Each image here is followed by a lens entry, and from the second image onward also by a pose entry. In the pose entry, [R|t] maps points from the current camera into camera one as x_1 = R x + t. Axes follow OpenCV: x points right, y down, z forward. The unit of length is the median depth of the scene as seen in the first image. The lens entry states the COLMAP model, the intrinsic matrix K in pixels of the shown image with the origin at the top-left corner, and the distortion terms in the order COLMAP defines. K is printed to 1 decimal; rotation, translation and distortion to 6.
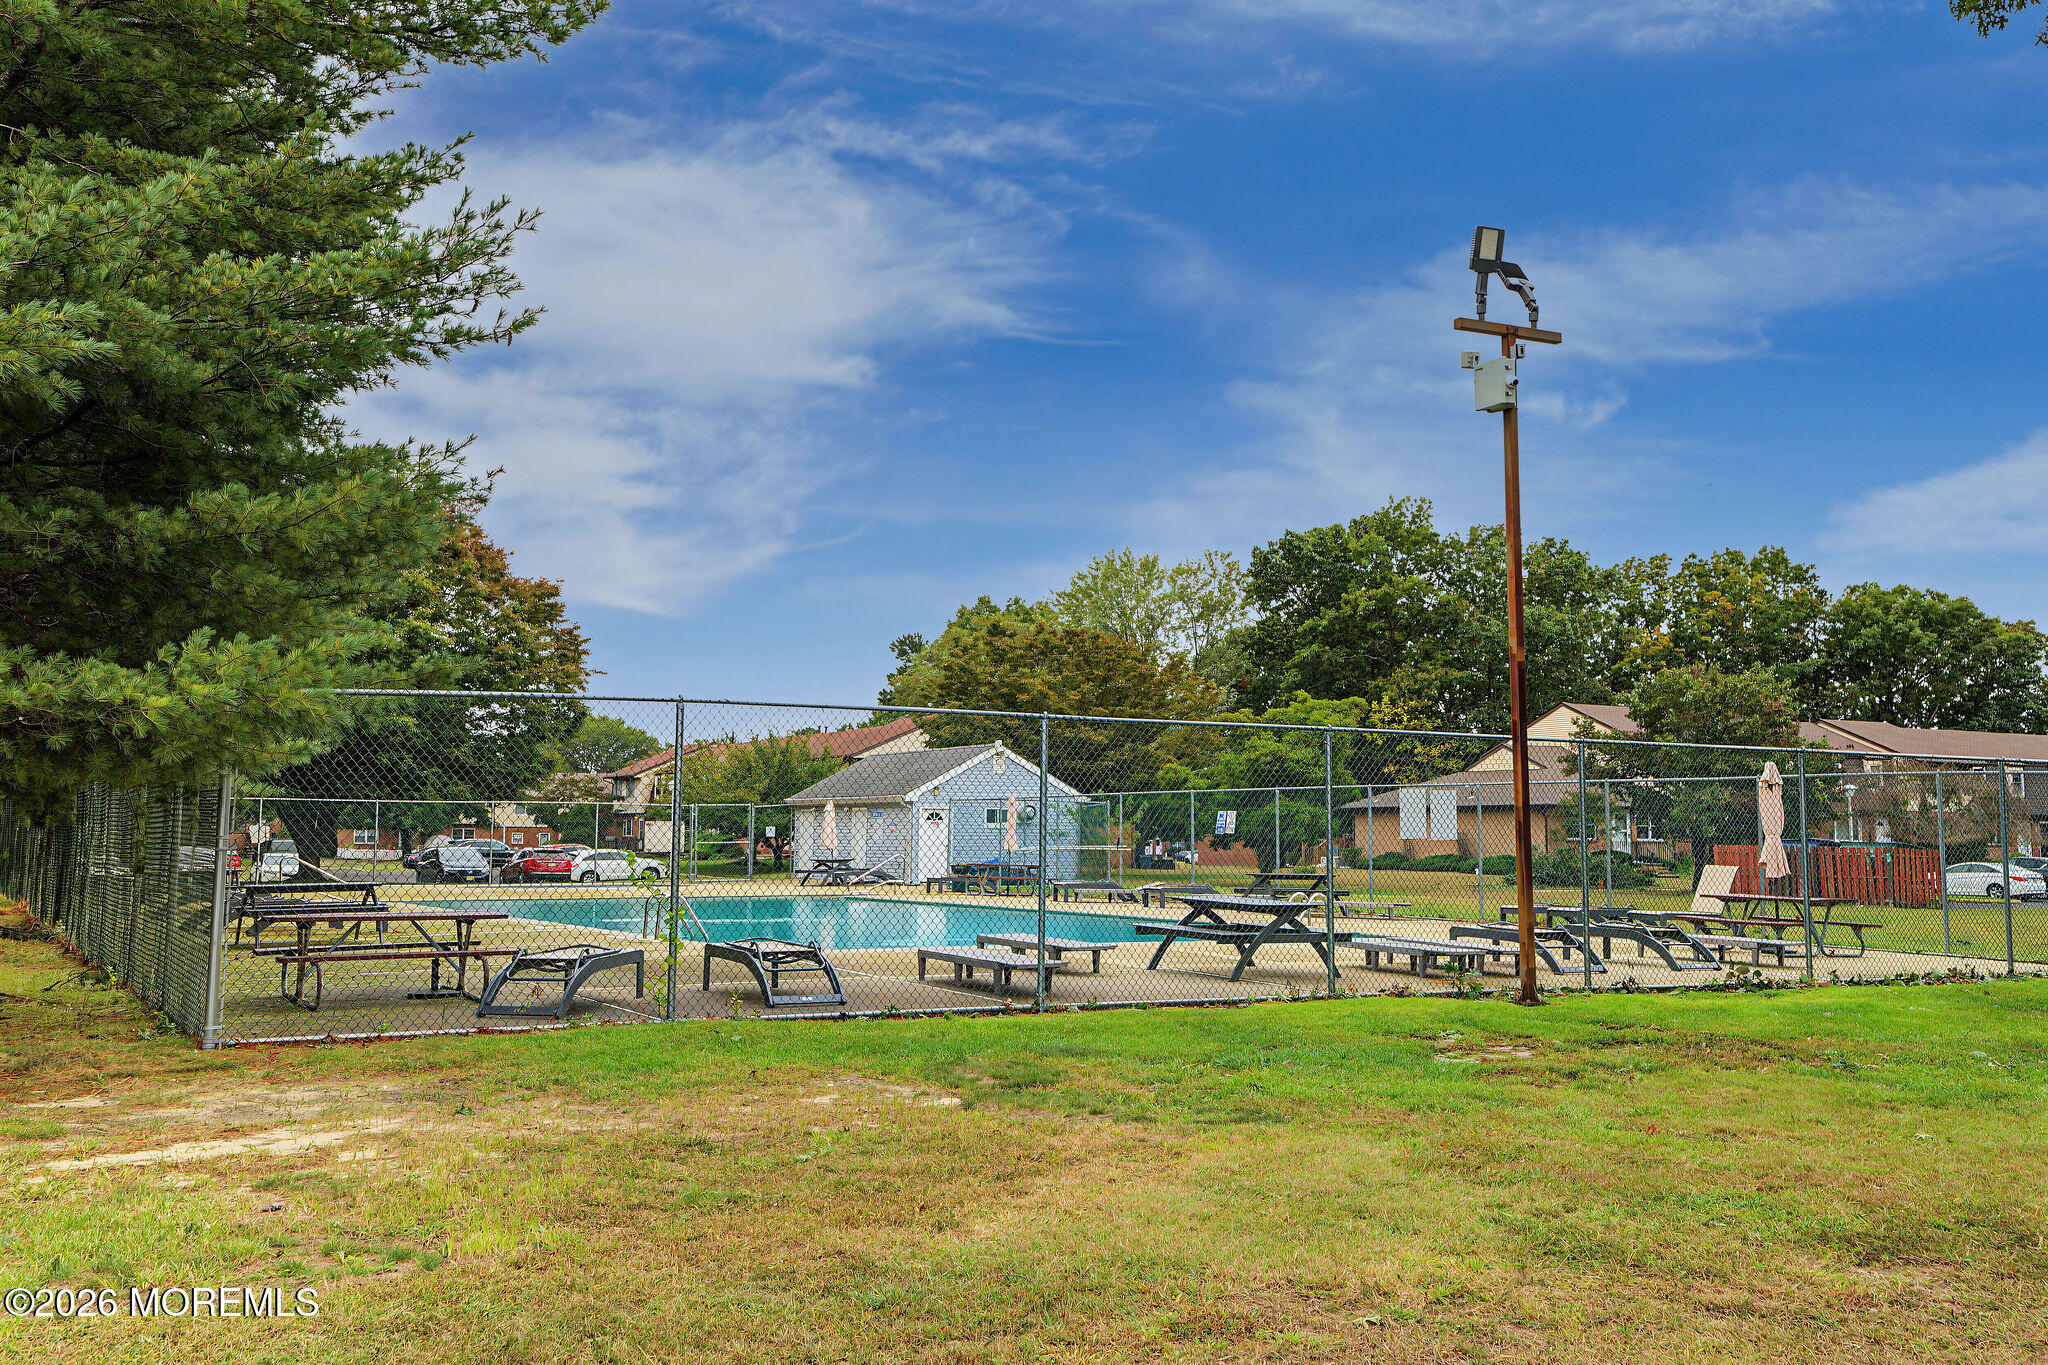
lens RADIAL K [[2048.2, 0, 1024.0], [0, 2048.2, 682.5], [0, 0, 1]] dist [0.003082, -0.001274]
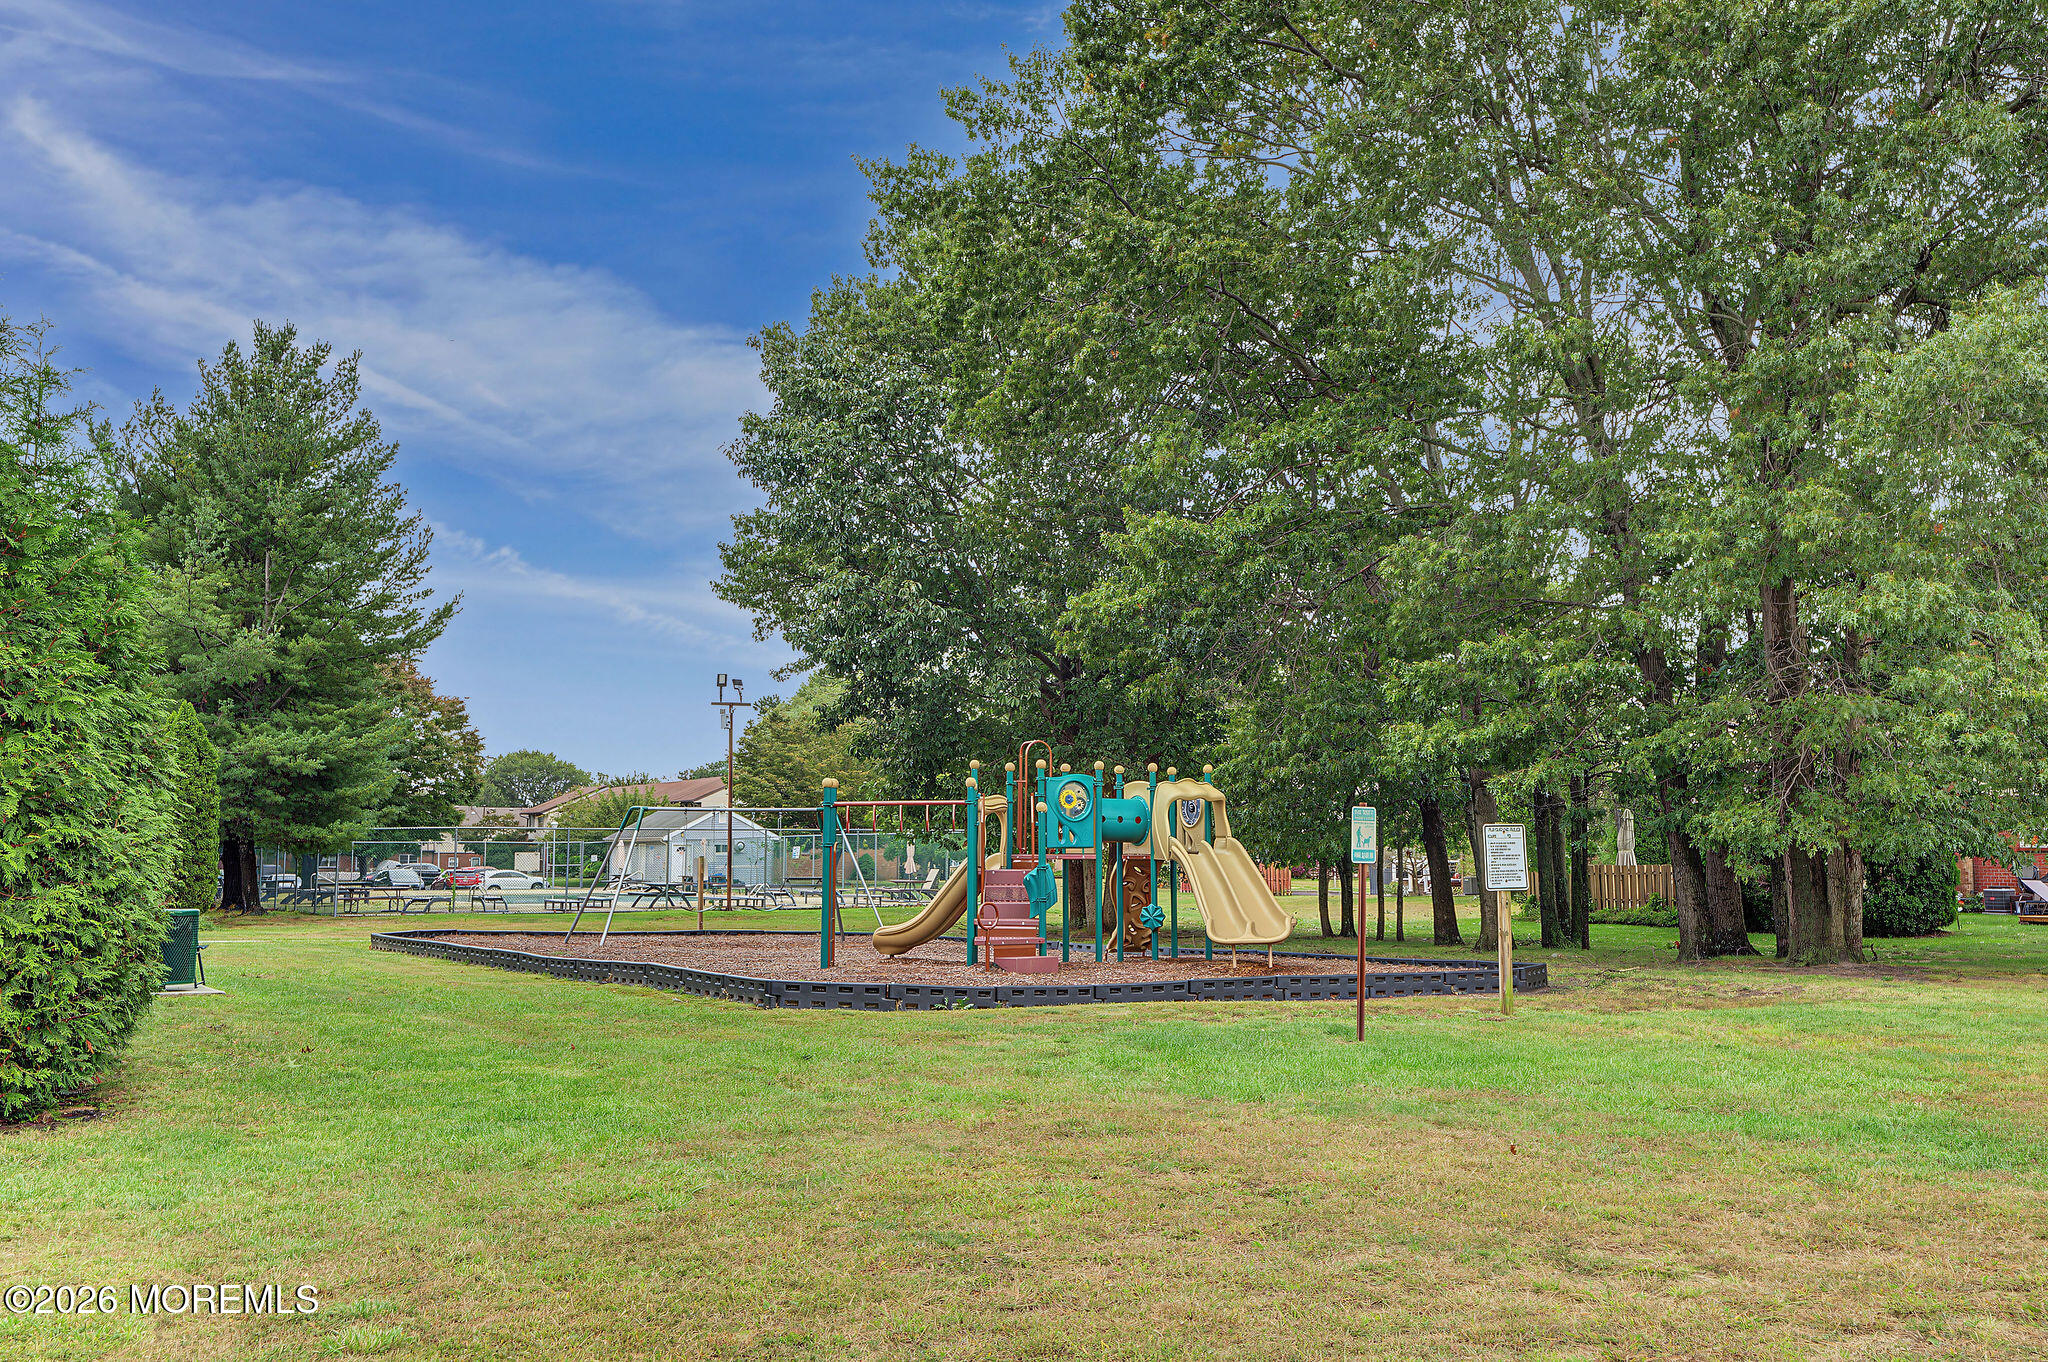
lens RADIAL K [[2048.2, 0, 1024.0], [0, 2048.2, 681.0], [0, 0, 1]] dist [0.003082, -0.001274]
pose [[0.999712, -0.006512, 0.023088, 0.171650], [0.006731, 0.999933, -0.009424, -0.047676], [-0.023025, 0.009577, 0.999689, -0.606110]]
